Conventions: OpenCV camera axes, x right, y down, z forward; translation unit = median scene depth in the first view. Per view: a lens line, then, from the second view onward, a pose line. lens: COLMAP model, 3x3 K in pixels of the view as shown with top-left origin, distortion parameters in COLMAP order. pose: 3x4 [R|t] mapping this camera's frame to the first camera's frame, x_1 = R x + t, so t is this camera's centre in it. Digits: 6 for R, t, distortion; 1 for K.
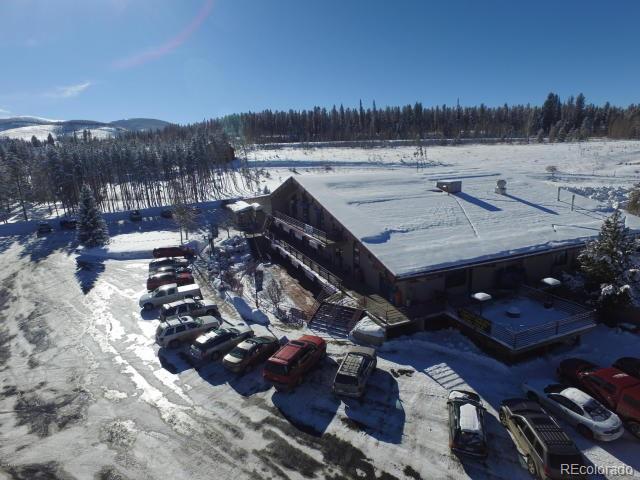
lens RADIAL K [[368.9, 0, 320.1], [0, 368.9, 237.6], [0, 0, 1]] dist [-0.011738, 0.010144]
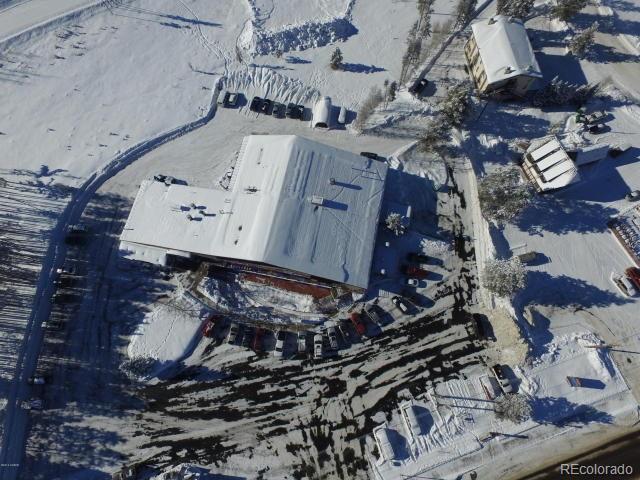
lens RADIAL K [[368.9, 0, 319.7], [0, 368.9, 238.2], [0, 0, 1]] dist [-0.011738, 0.010144]
pose [[0.554810, -0.780236, 0.288821, -0.282930], [0.192947, 0.458352, 0.867574, -1.387234], [-0.809294, -0.425612, 0.404843, 0.110687]]
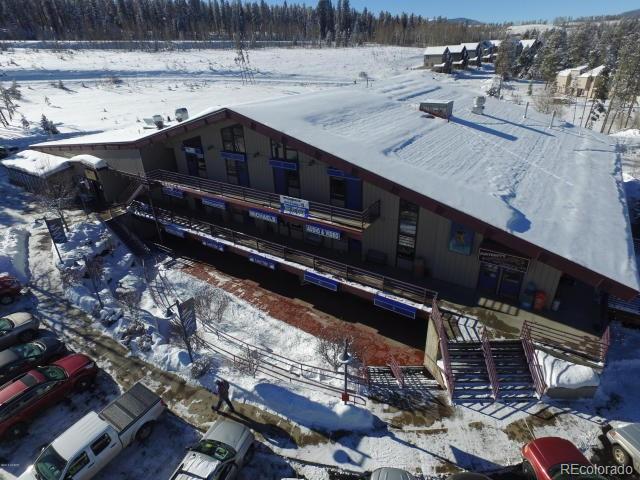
lens RADIAL K [[368.9, 0, 320.0], [0, 368.9, 240.3], [0, 0, 1]] dist [-0.011738, 0.010144]
pose [[0.828339, -0.245432, 0.503605, -0.233501], [0.121266, 0.956168, 0.266528, -0.090677], [-0.546946, -0.159705, 0.821794, 0.385742]]
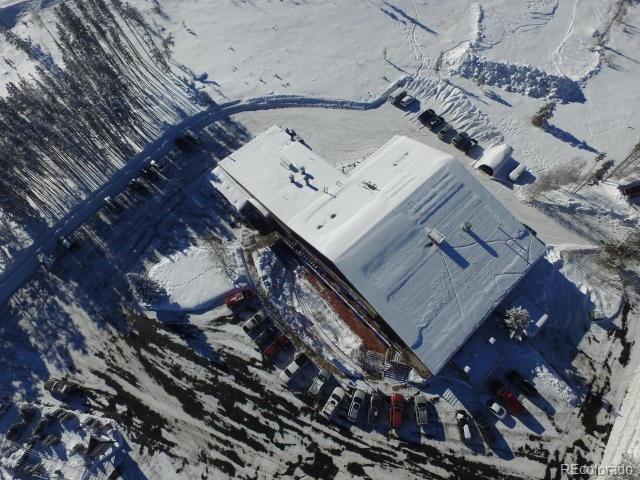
lens RADIAL K [[368.9, 0, 320.2], [0, 368.9, 238.0], [0, 0, 1]] dist [-0.011738, 0.010144]
pose [[0.935429, -0.310171, 0.169605, -0.267183], [0.080690, 0.654440, 0.751796, -1.033599], [-0.344181, -0.689567, 0.637210, 0.186761]]
